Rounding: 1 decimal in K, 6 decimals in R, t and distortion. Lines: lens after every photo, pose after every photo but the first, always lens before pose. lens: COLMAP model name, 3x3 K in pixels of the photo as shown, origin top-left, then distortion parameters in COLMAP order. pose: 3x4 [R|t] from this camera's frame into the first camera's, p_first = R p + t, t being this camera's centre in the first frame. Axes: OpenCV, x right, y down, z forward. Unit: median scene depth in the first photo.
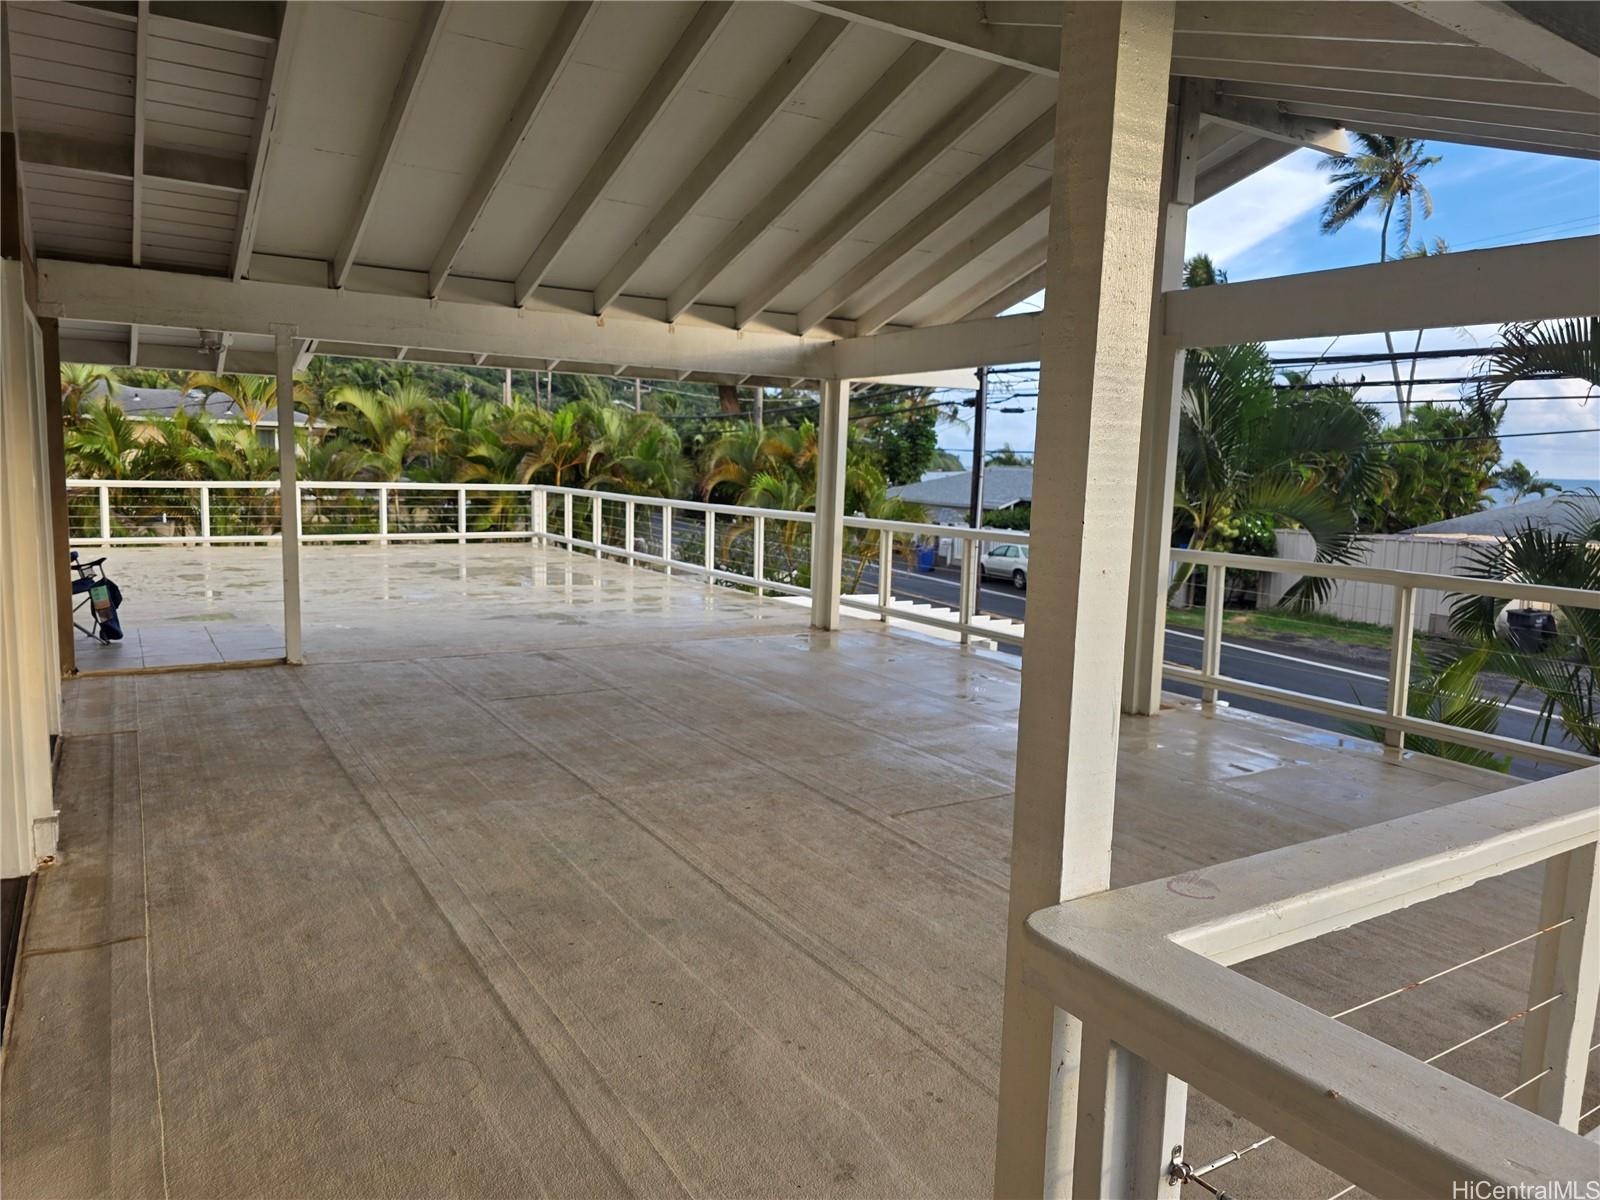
lens RADIAL K [[1078.8, 0, 800.0], [0, 1078.8, 600.0], [0, 0, 1]] dist [0.033168, 0.001591]
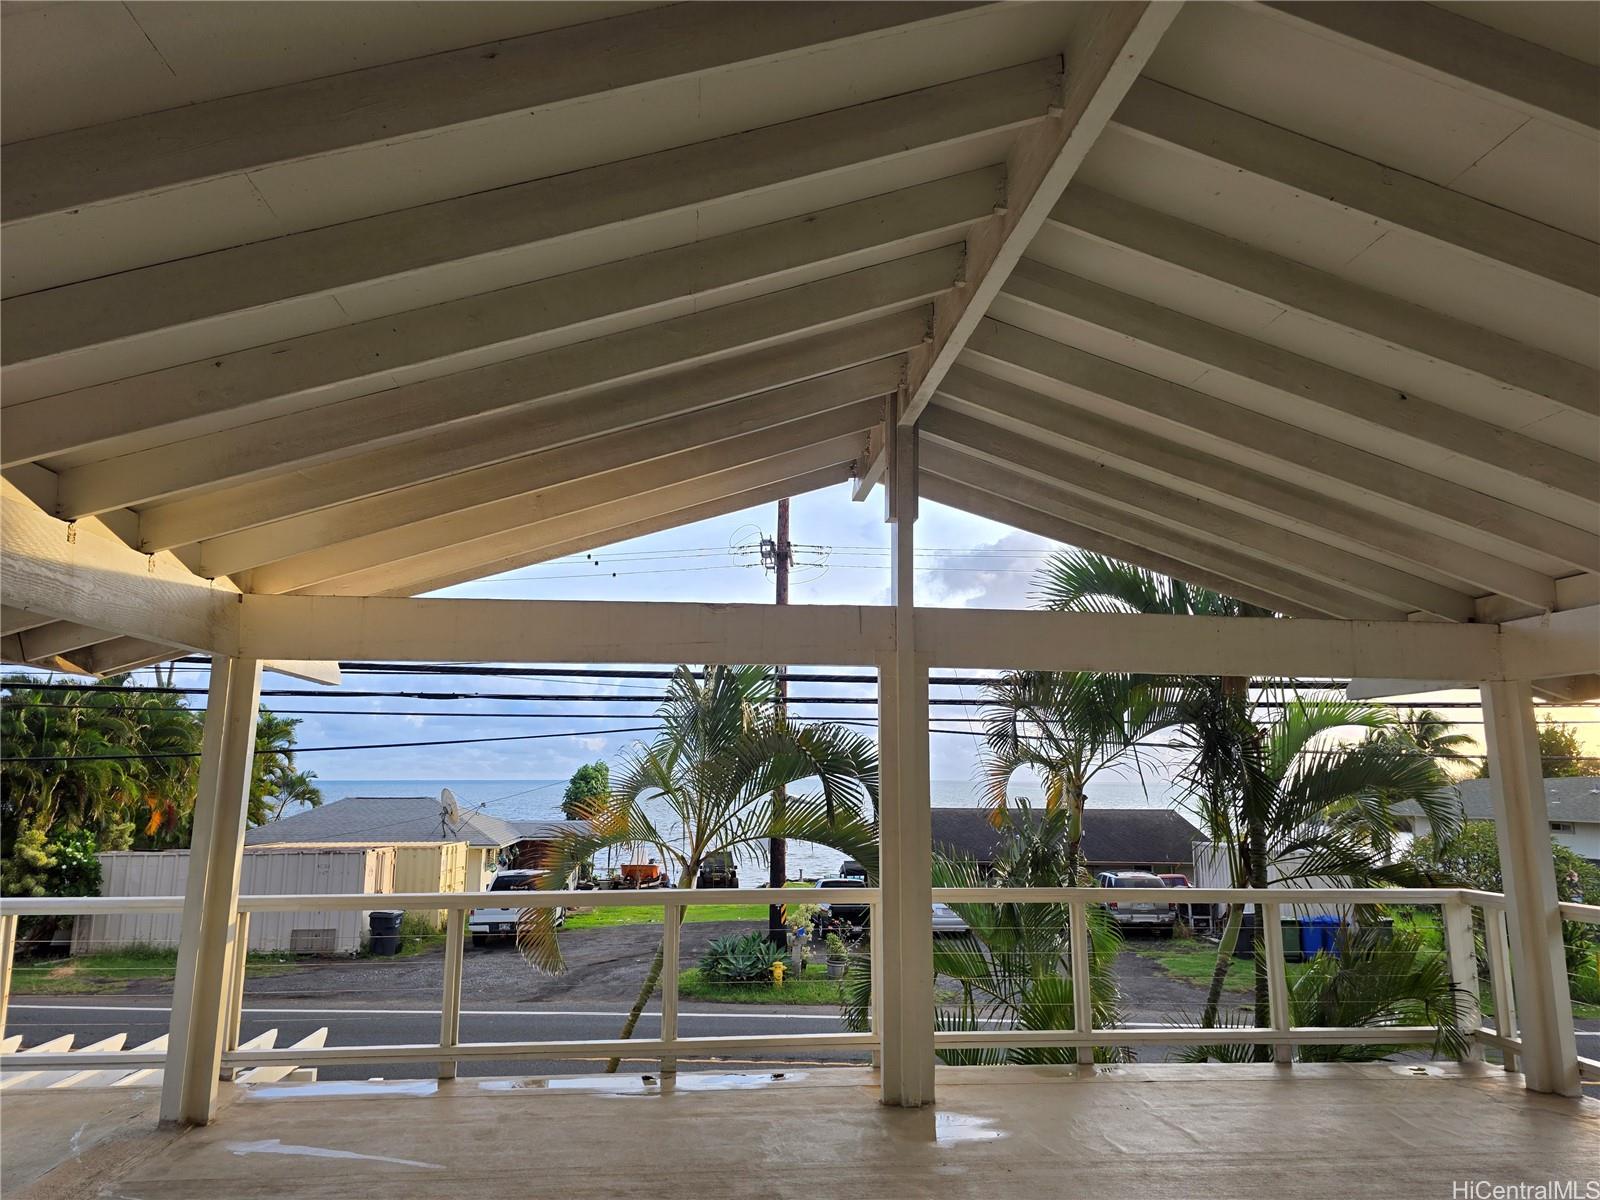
lens RADIAL K [[1078.8, 0, 800.0], [0, 1078.8, 600.0], [0, 0, 1]] dist [0.033168, 0.001591]
pose [[0.444046, 0.125919, 0.887112, -0.350347], [0.120386, 0.972714, -0.198329, -0.078657], [-0.887880, 0.194863, 0.416770, 0.462768]]
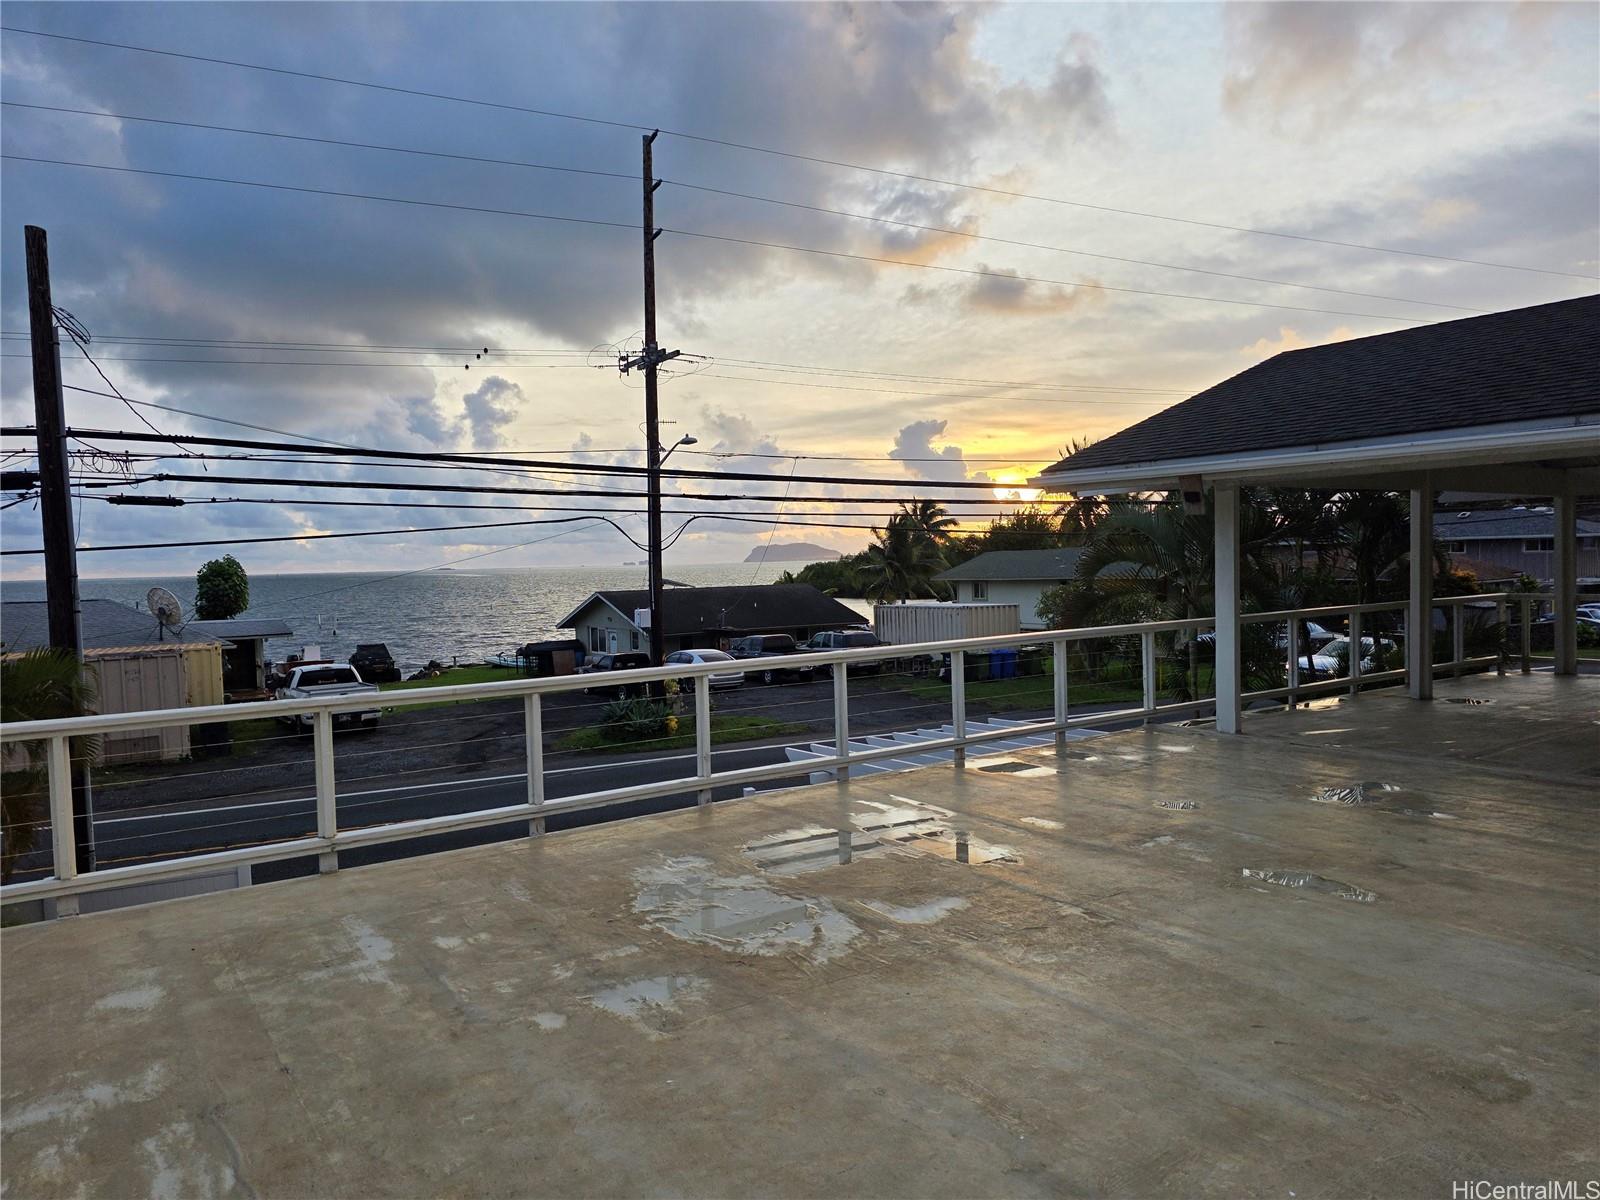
lens RADIAL K [[1059.4, 0, 782.5], [0, 1059.4, 612.5], [0, 0, 1]] dist [0.028565, -0.002749]
pose [[-0.079294, -0.072197, 0.994233, -0.400945], [0.148942, 0.985320, 0.083428, -0.092274], [-0.985662, 0.154698, -0.067377, 0.552935]]
